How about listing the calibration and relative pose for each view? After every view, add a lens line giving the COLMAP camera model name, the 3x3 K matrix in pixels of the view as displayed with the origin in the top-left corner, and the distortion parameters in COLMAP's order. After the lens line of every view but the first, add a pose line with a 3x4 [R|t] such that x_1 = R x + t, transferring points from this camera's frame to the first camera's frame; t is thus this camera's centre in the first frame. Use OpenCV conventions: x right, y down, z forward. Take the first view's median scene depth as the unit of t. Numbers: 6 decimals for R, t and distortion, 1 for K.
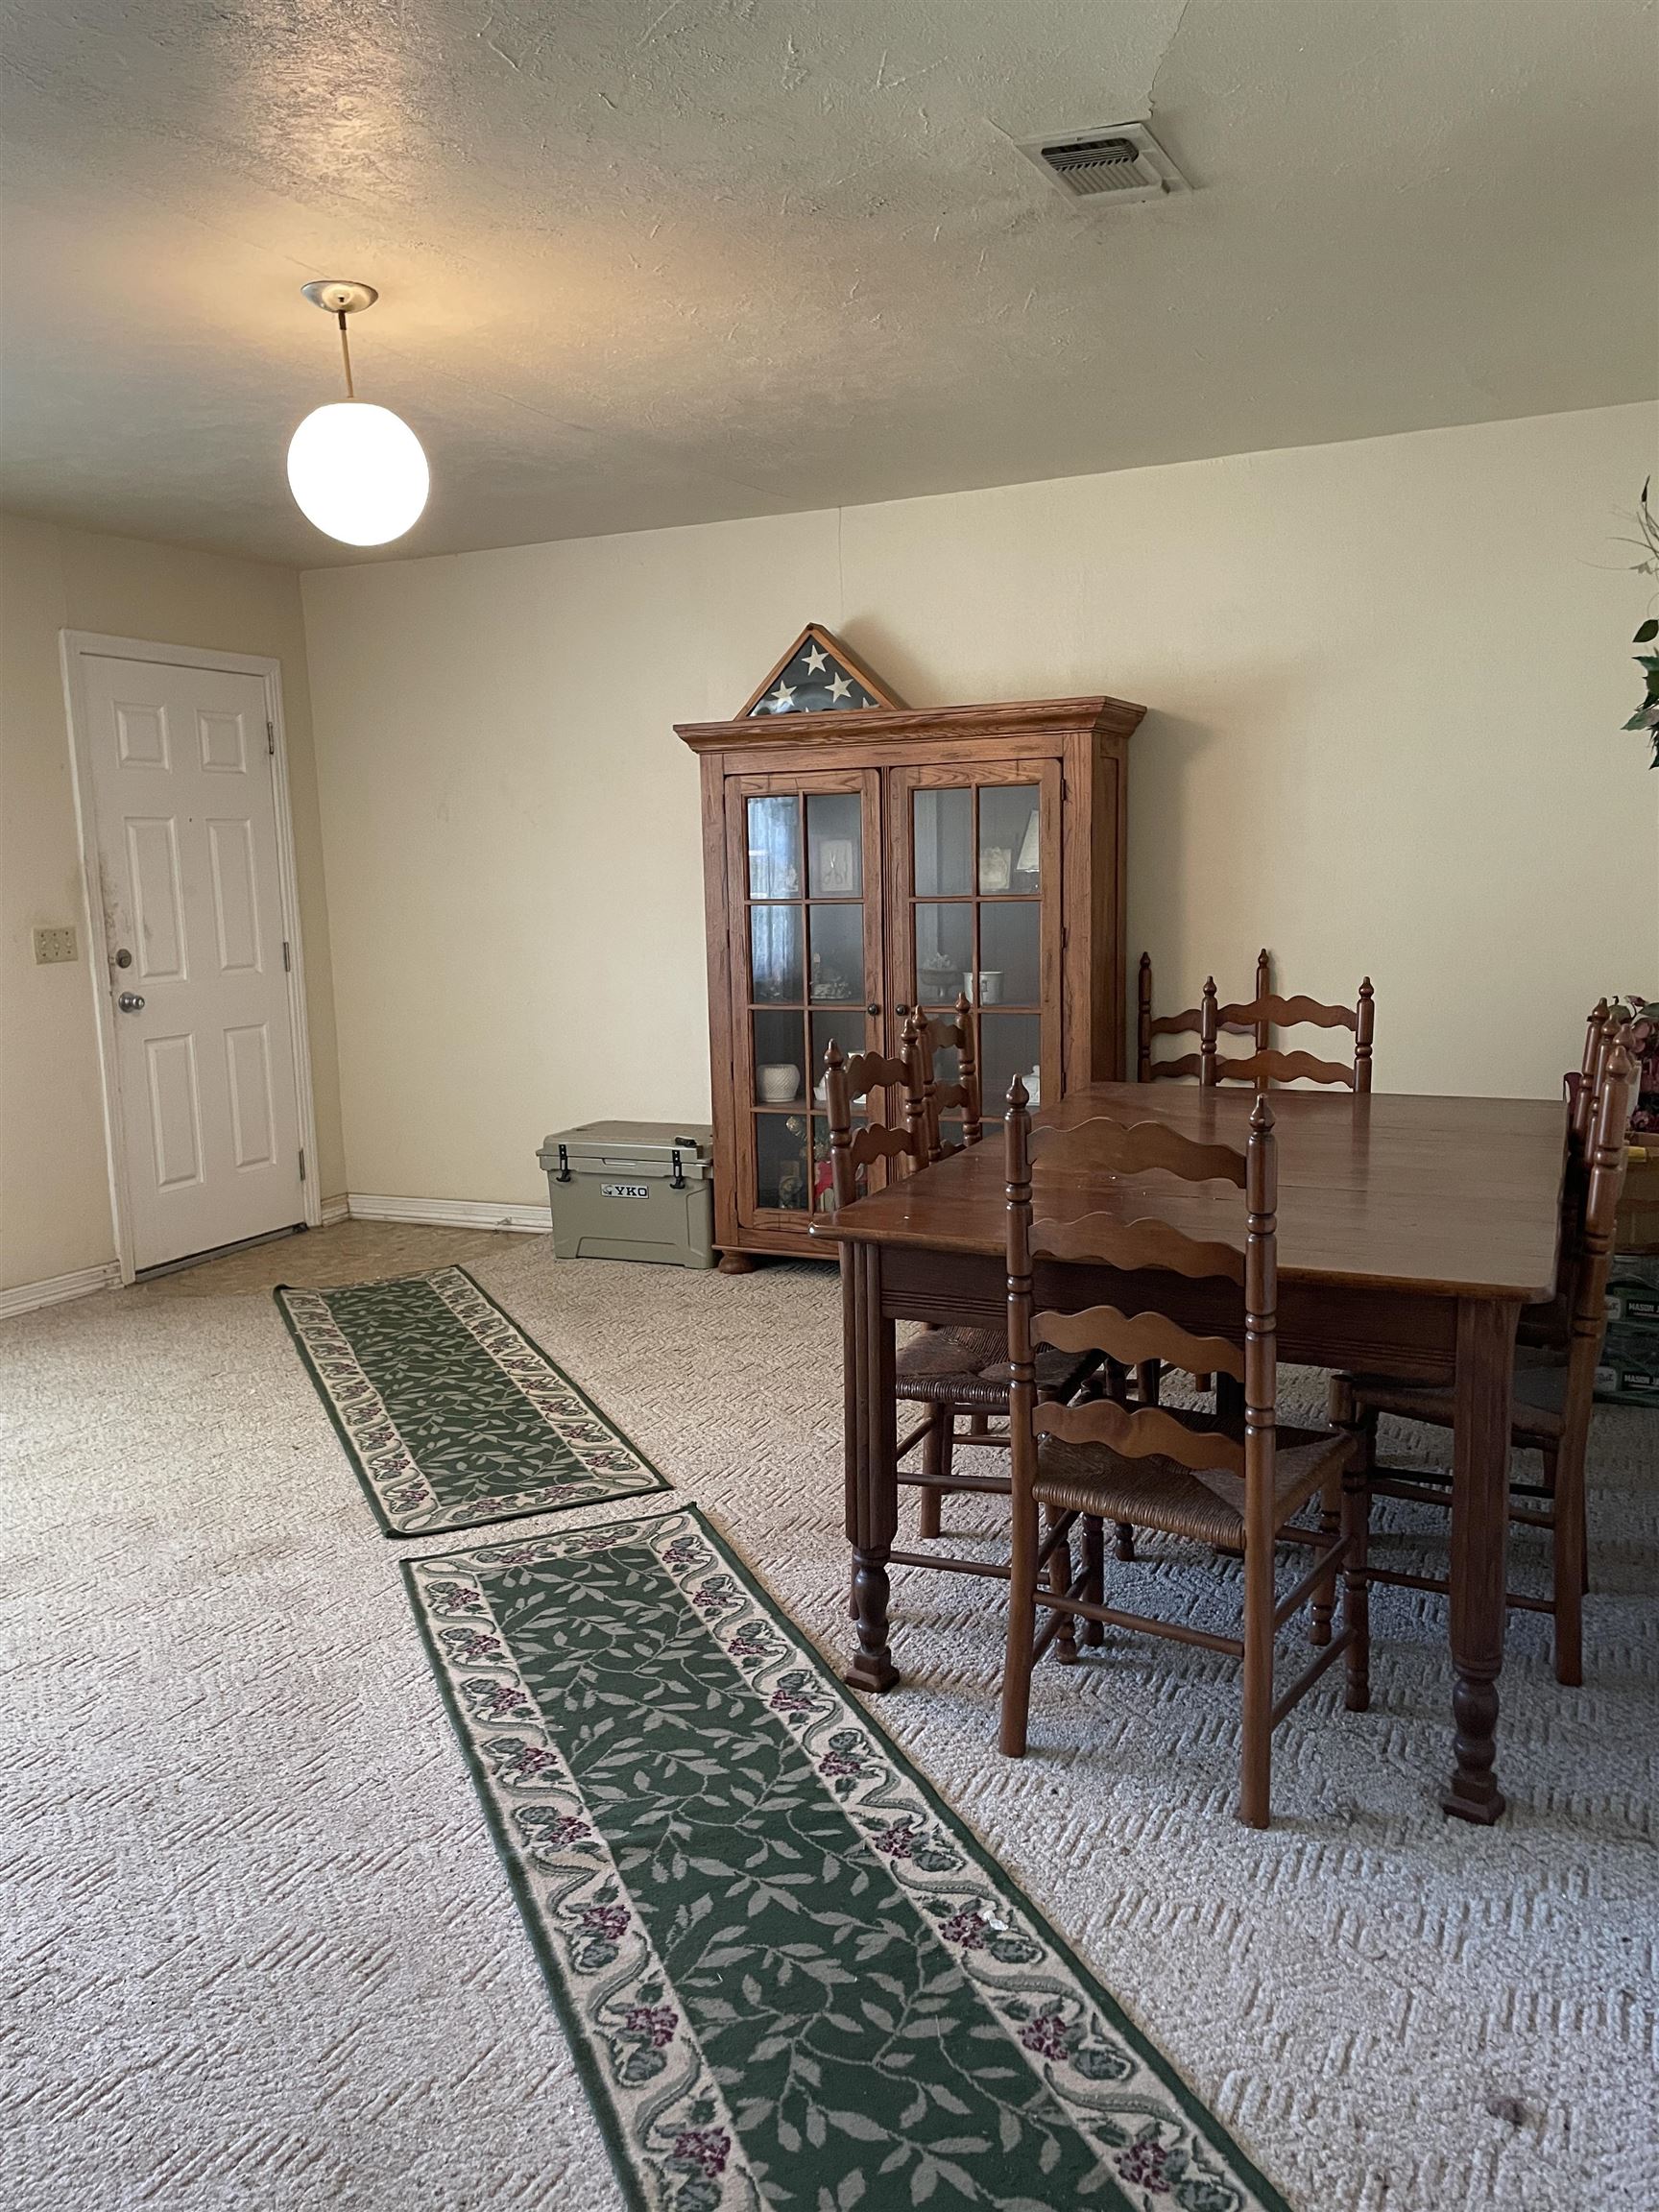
lens RADIAL K [[1673.4, 0, 845.2], [0, 1673.4, 1113.5], [0, 0, 1]] dist [0.093879, -0.117894]
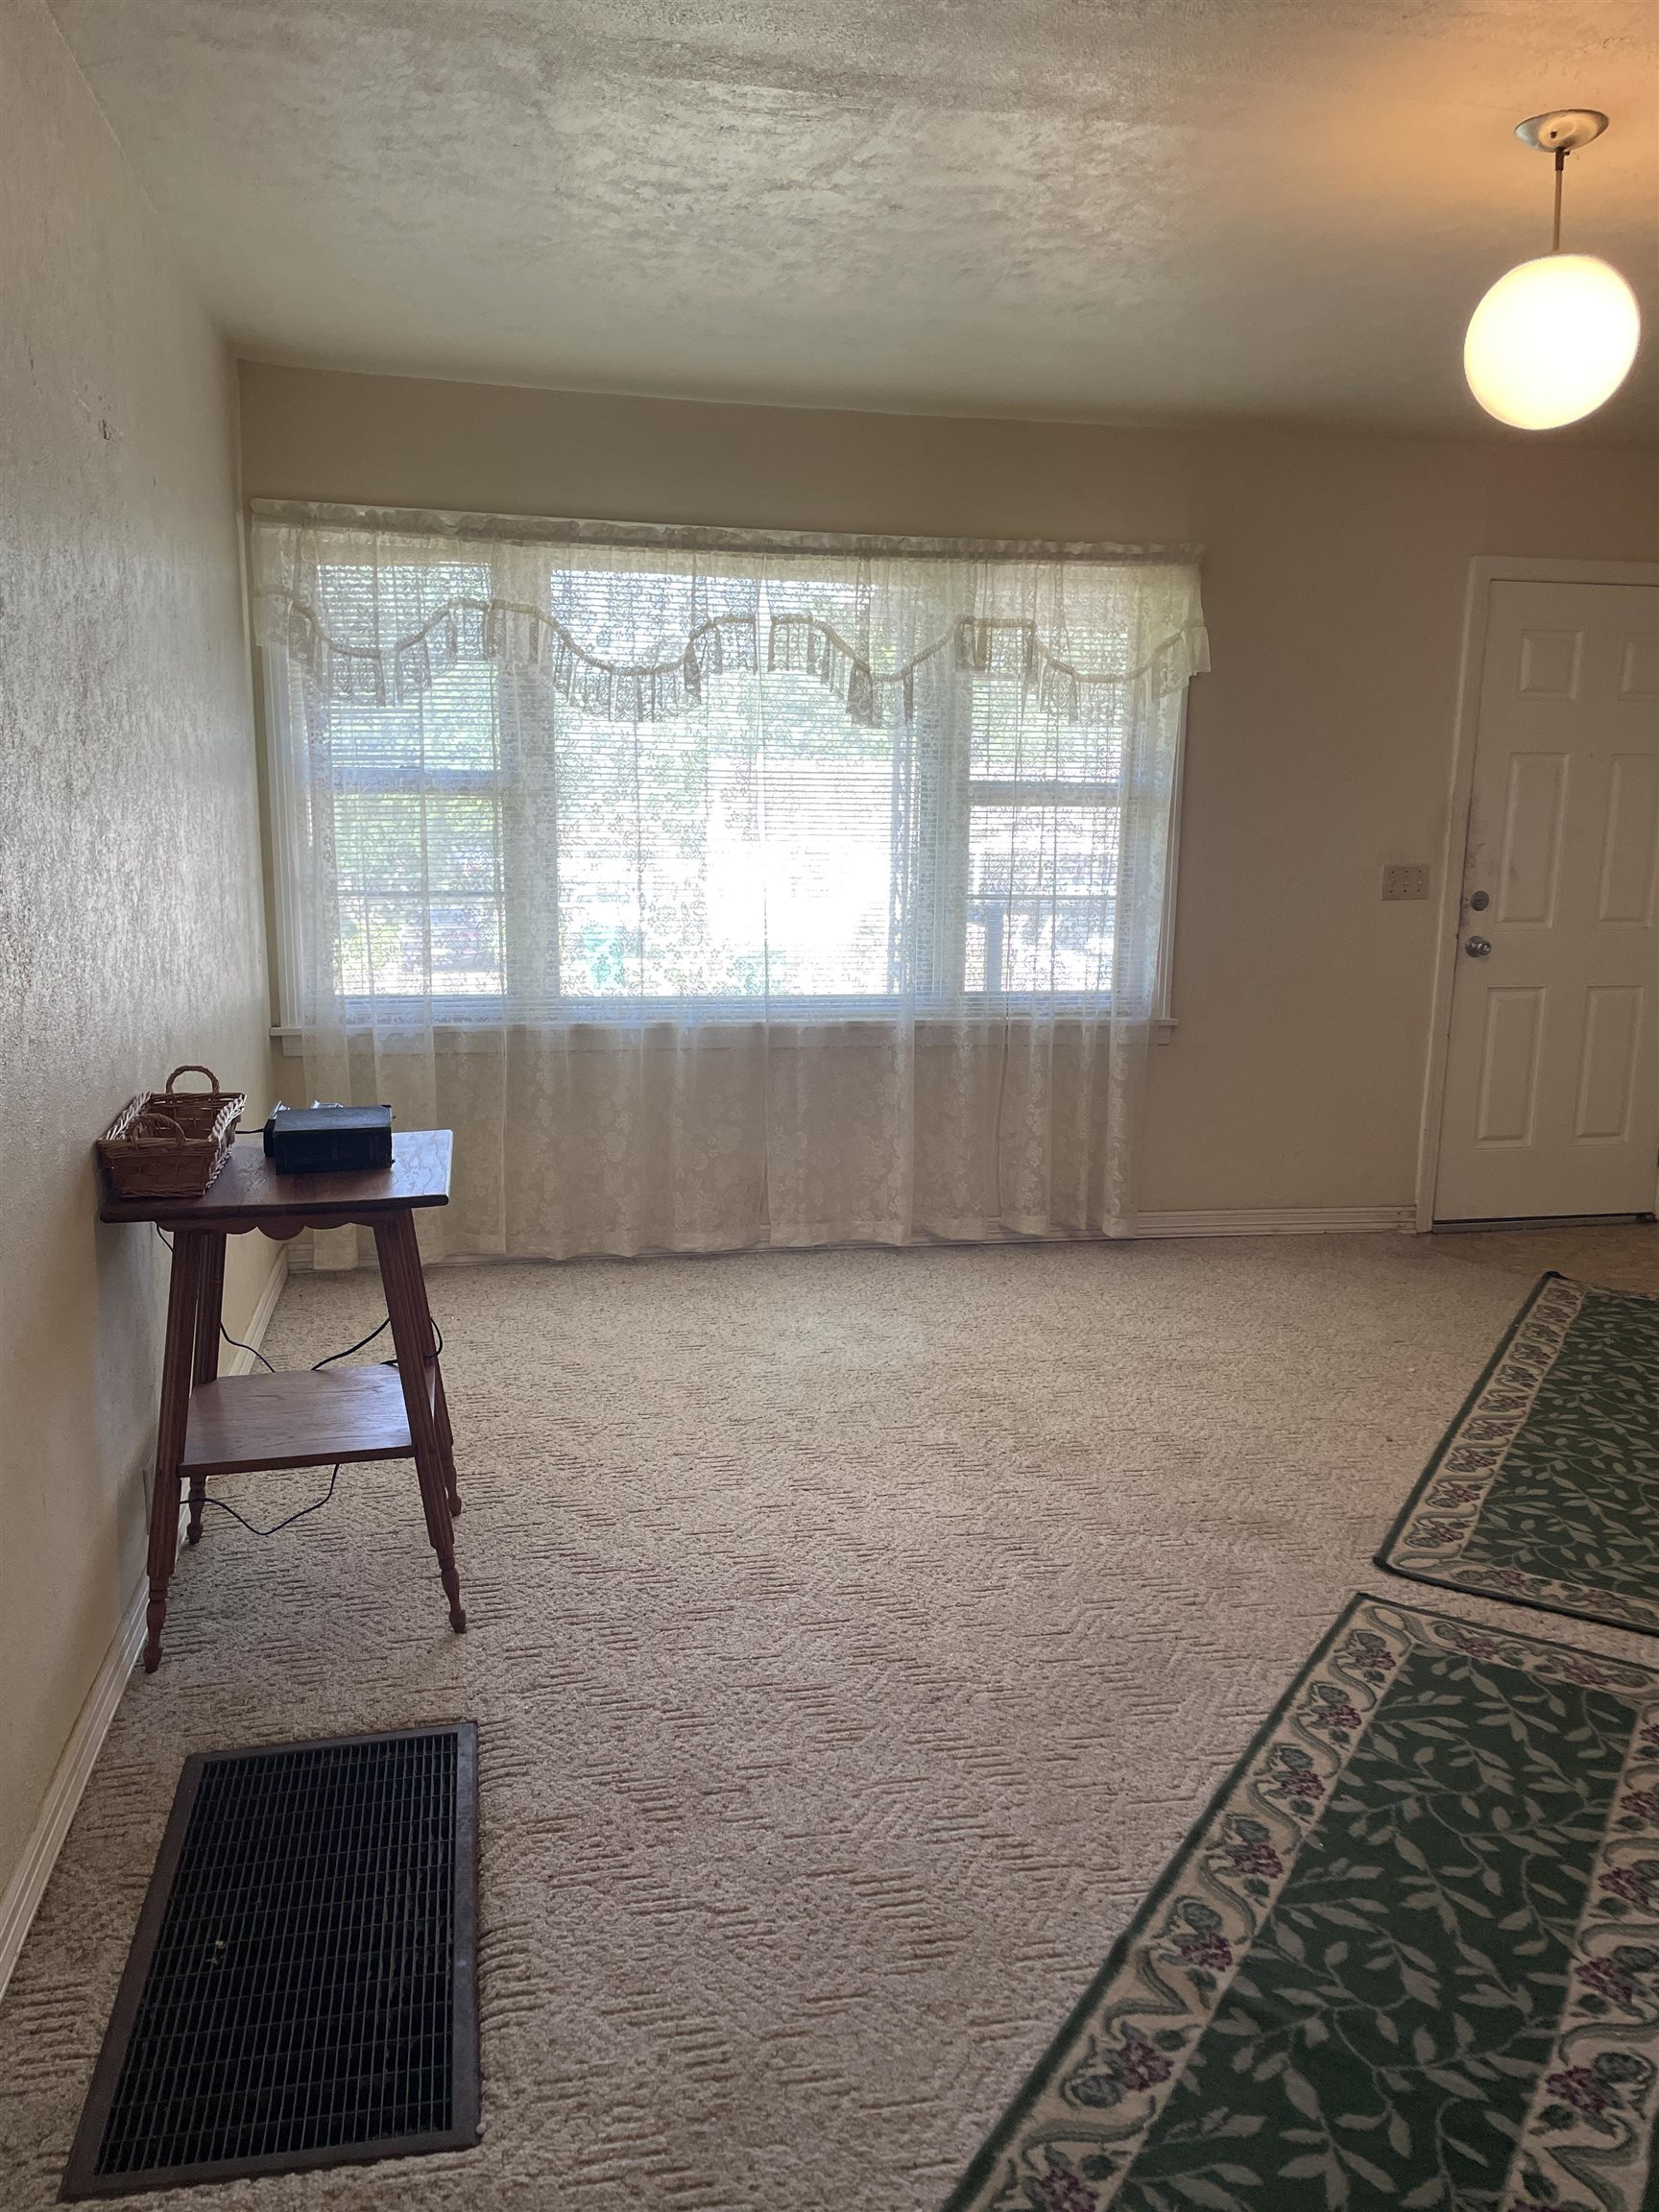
lens RADIAL K [[1683.2, 0, 837.0], [0, 1683.2, 1115.2], [0, 0, 1]] dist [0.097057, -0.122749]
pose [[0.590568, 0.180812, -0.786471, 0.293002], [-0.150998, 0.982122, 0.112407, -0.053017], [0.792735, 0.052371, 0.607313, 0.273523]]
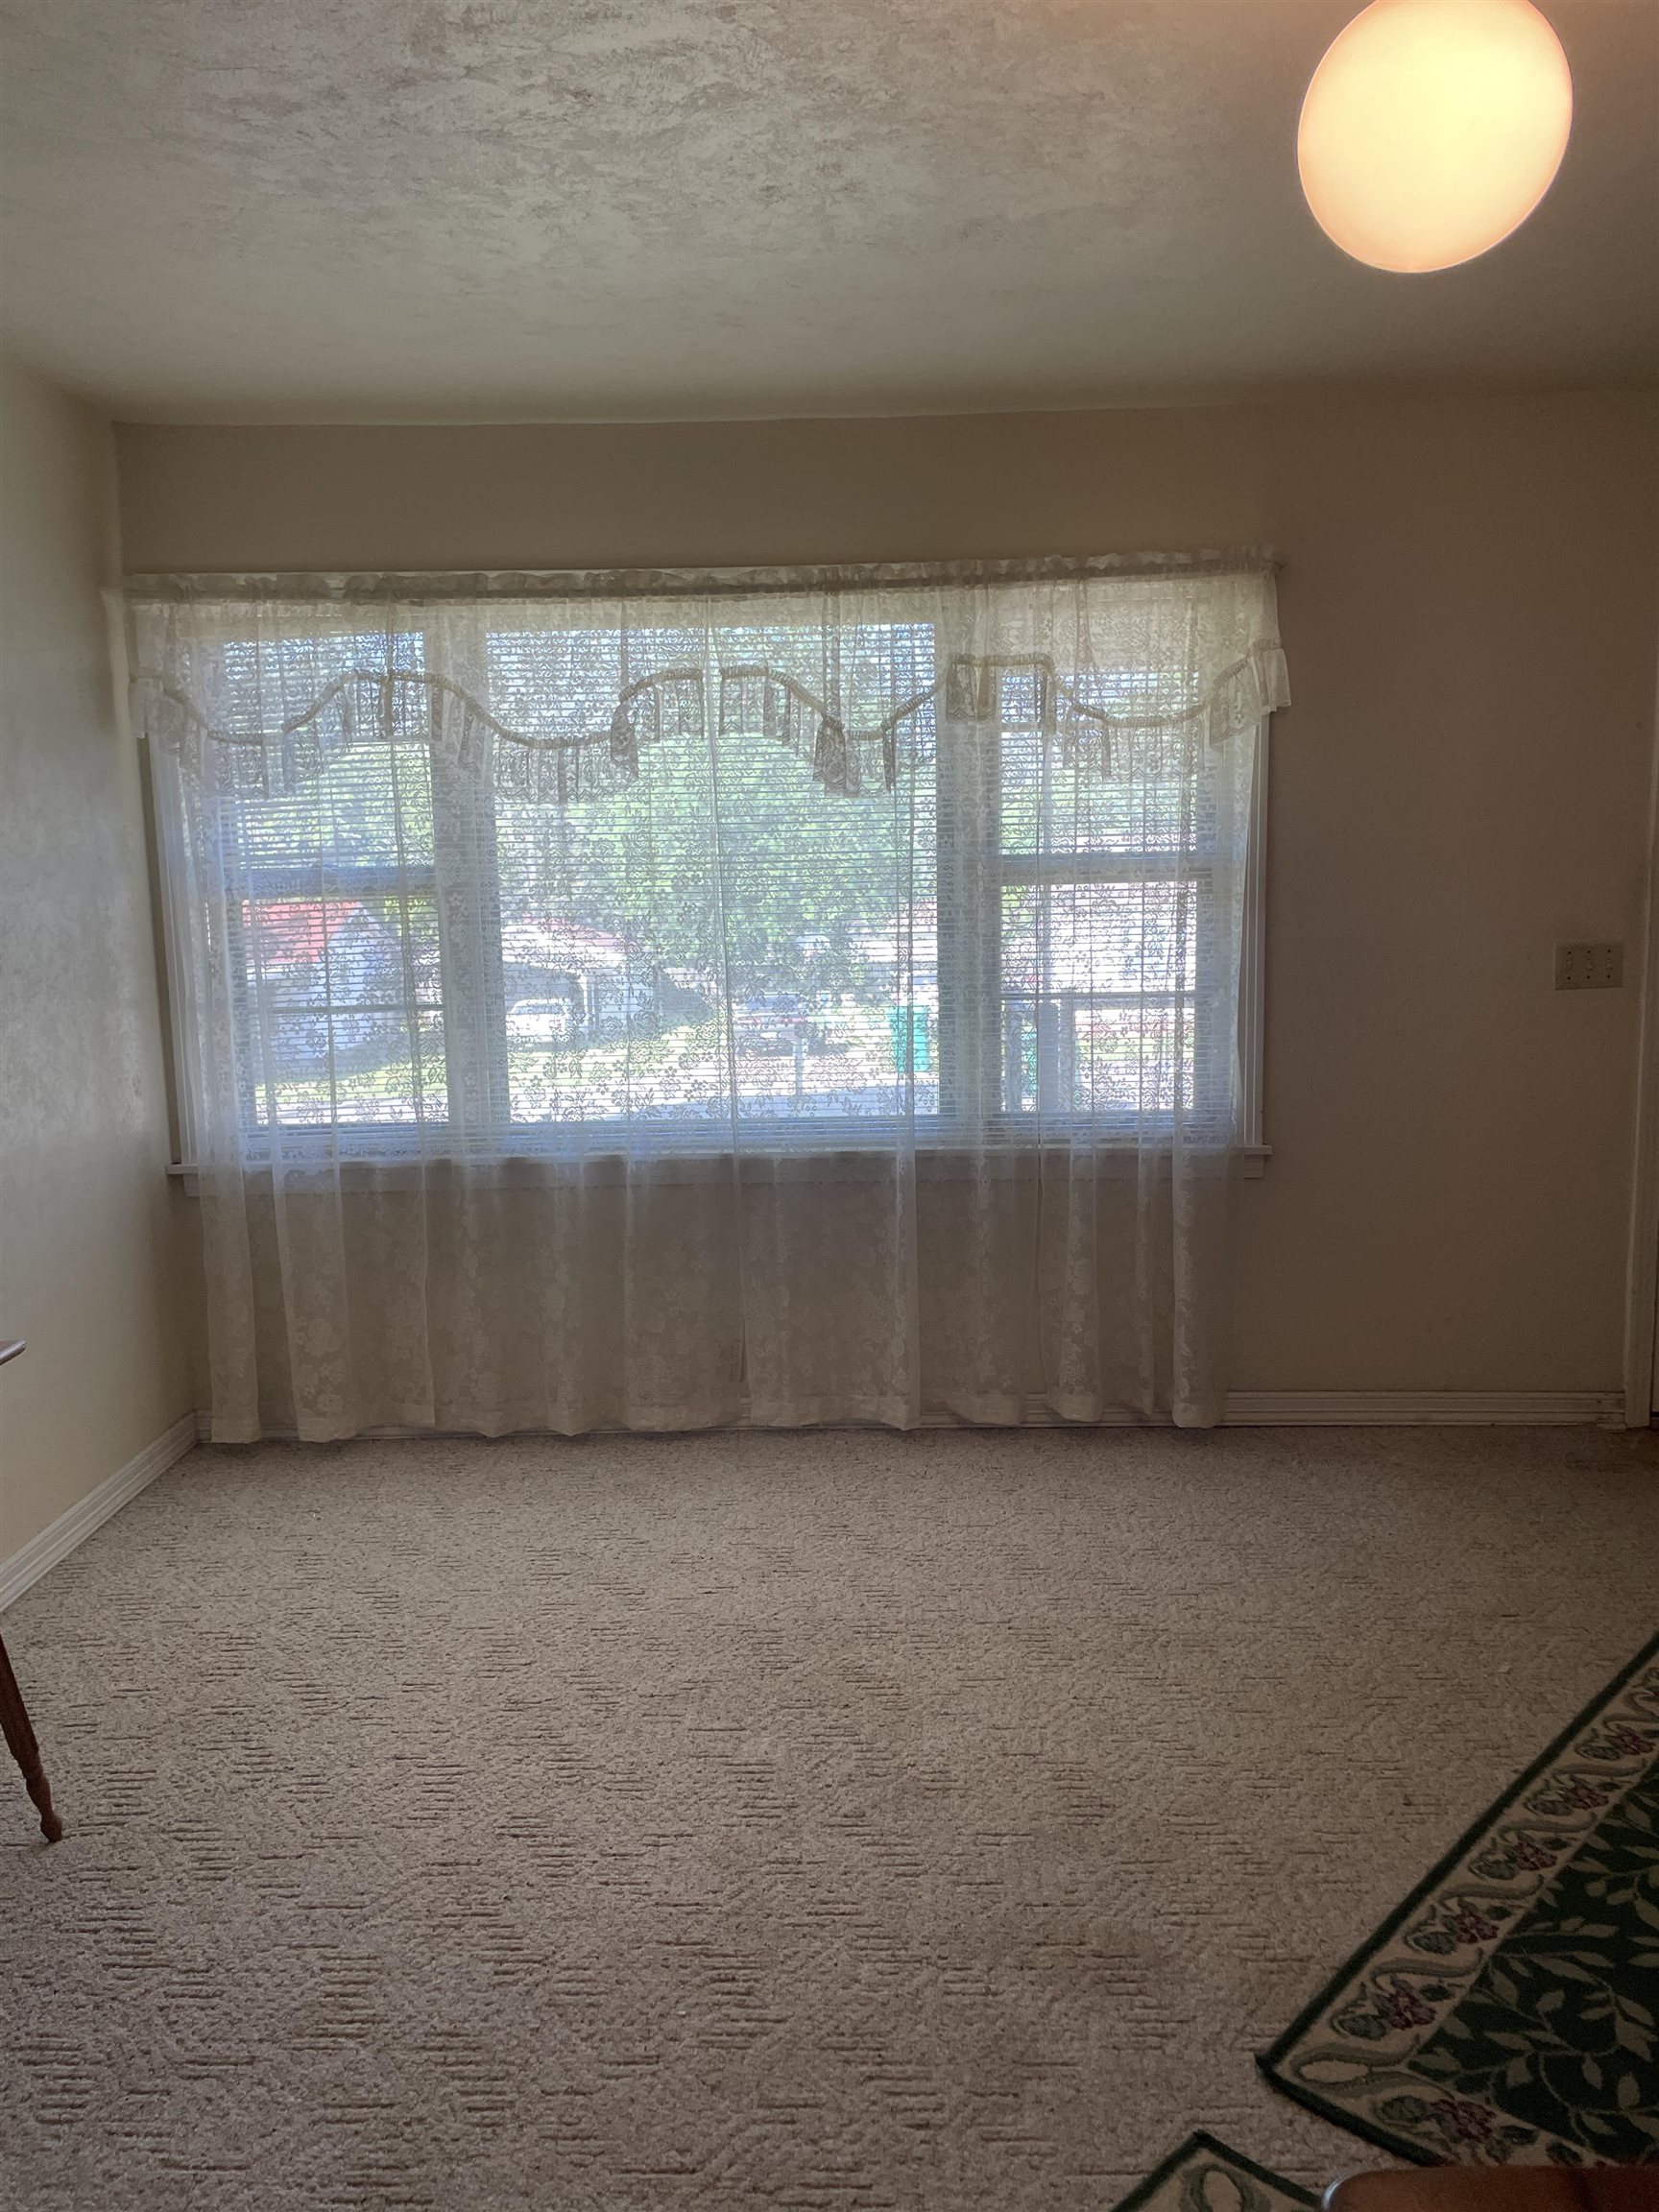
lens RADIAL K [[1673.4, 0, 845.2], [0, 1673.4, 1113.5], [0, 0, 1]] dist [0.093879, -0.117894]
pose [[0.400548, 0.142128, -0.905185, 0.186674], [-0.127368, 0.986942, 0.098604, -0.132436], [0.907380, 0.075796, 0.413421, 0.786803]]
